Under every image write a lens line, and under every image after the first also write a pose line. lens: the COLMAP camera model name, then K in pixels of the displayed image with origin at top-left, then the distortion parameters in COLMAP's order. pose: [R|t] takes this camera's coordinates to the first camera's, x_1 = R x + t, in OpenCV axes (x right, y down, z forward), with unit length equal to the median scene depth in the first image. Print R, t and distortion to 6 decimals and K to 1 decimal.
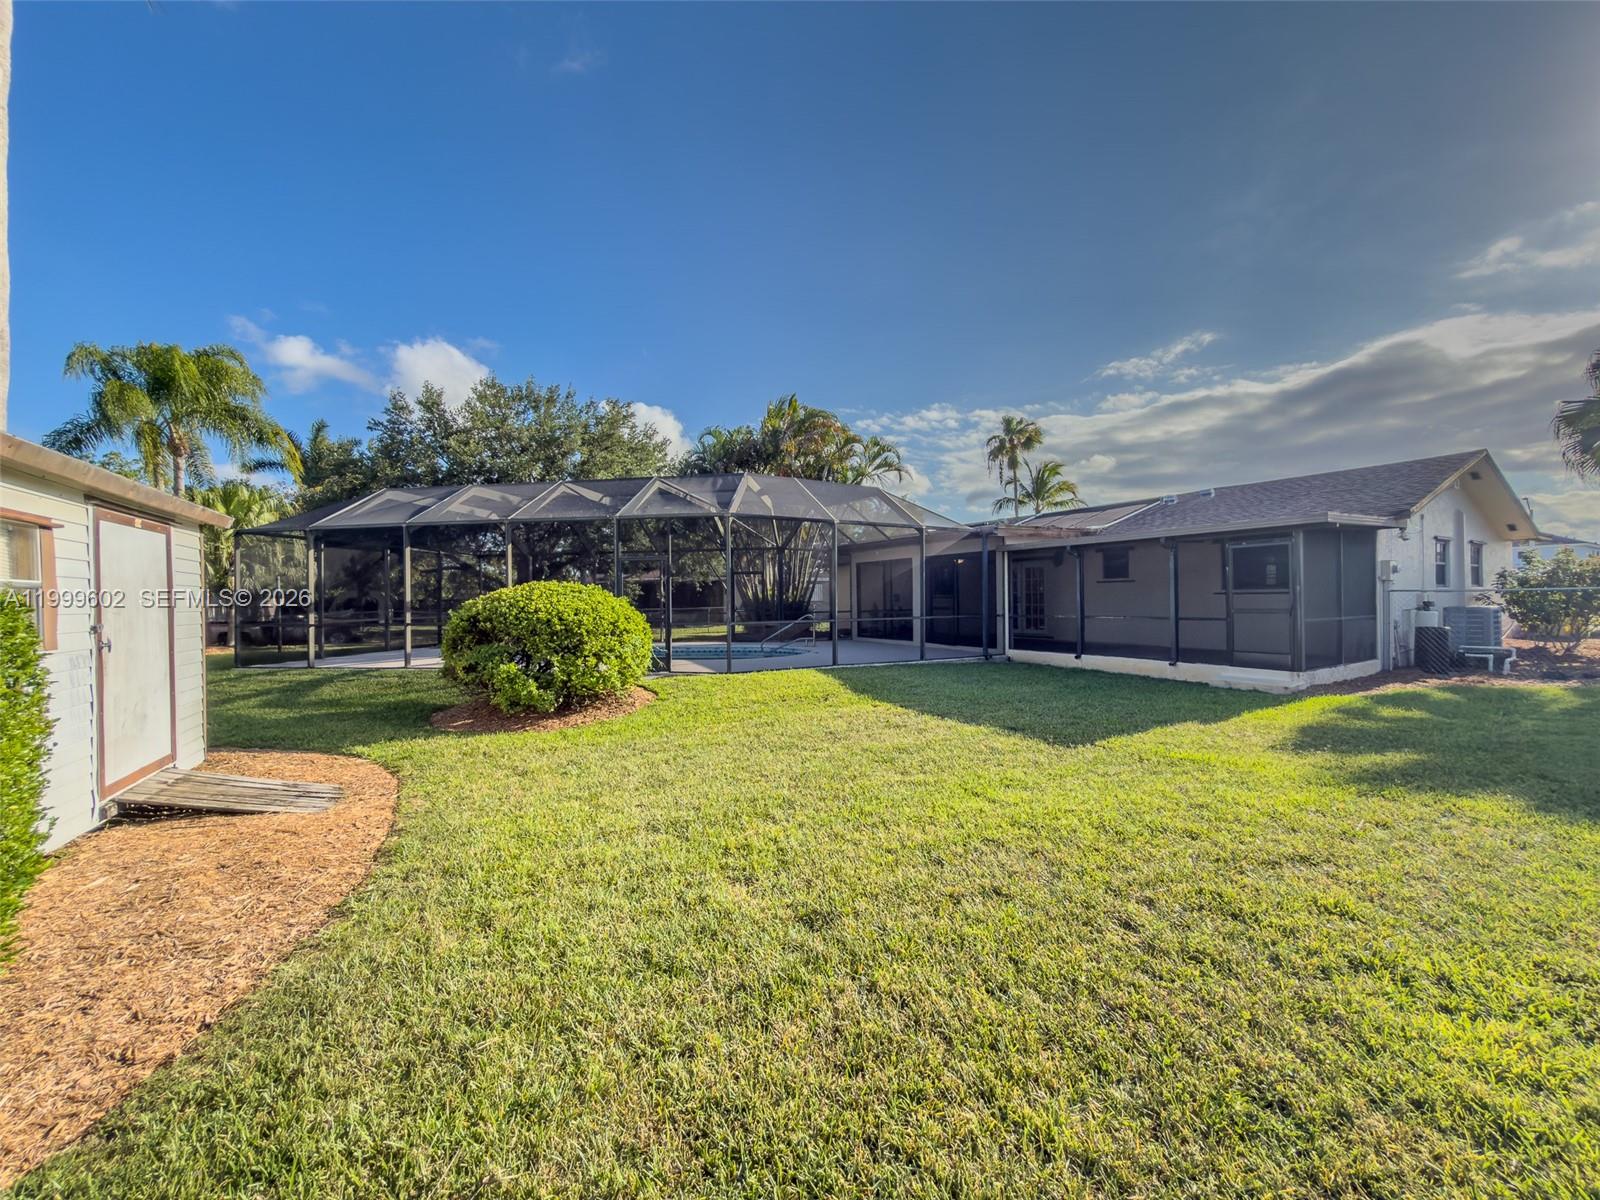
lens RADIAL K [[642.6, 0, 800.0], [0, 642.6, 600.0], [0, 0, 1]] dist [-0.001137, -0.000129]
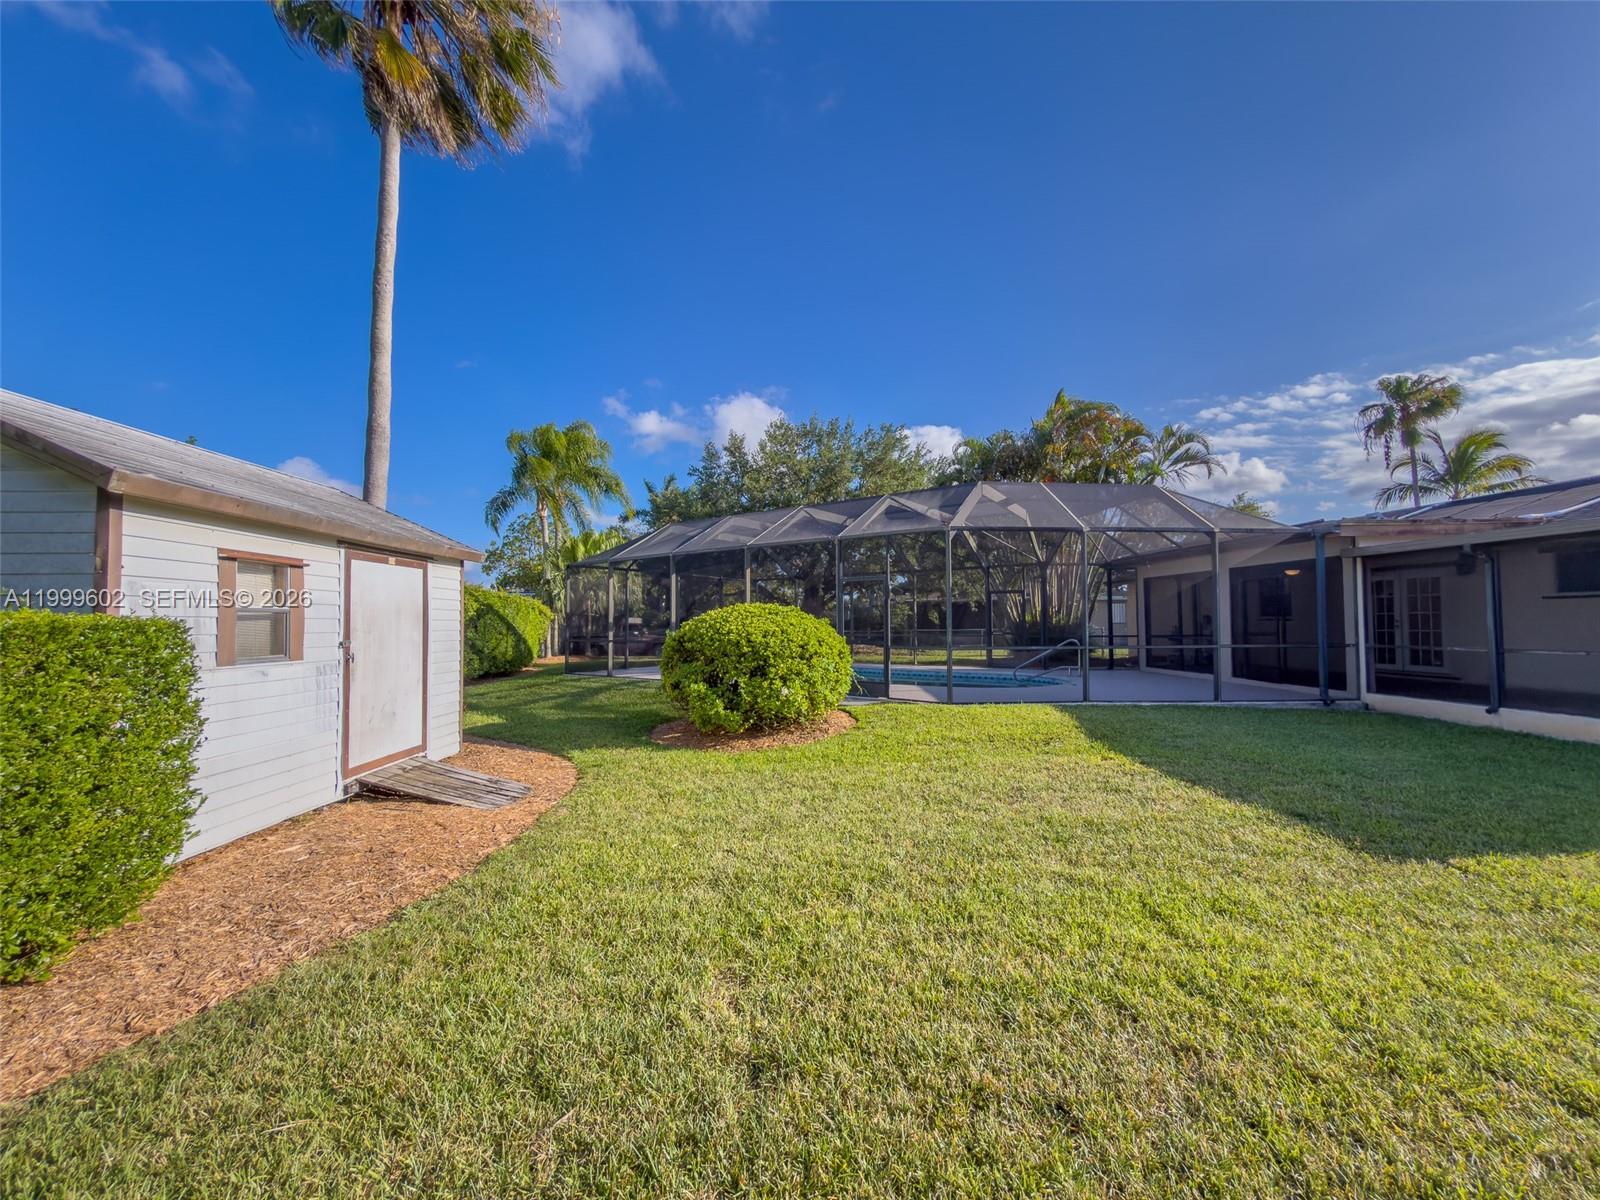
lens RADIAL K [[639.6, 0, 800.0], [0, 639.6, 600.0], [0, 0, 1]] dist [0.000812, -0.000100]
pose [[0.892854, -0.009697, -0.450241, 0.097457], [-0.004385, 0.999534, -0.030221, -0.002940], [0.450324, 0.028957, 0.892395, 0.088166]]
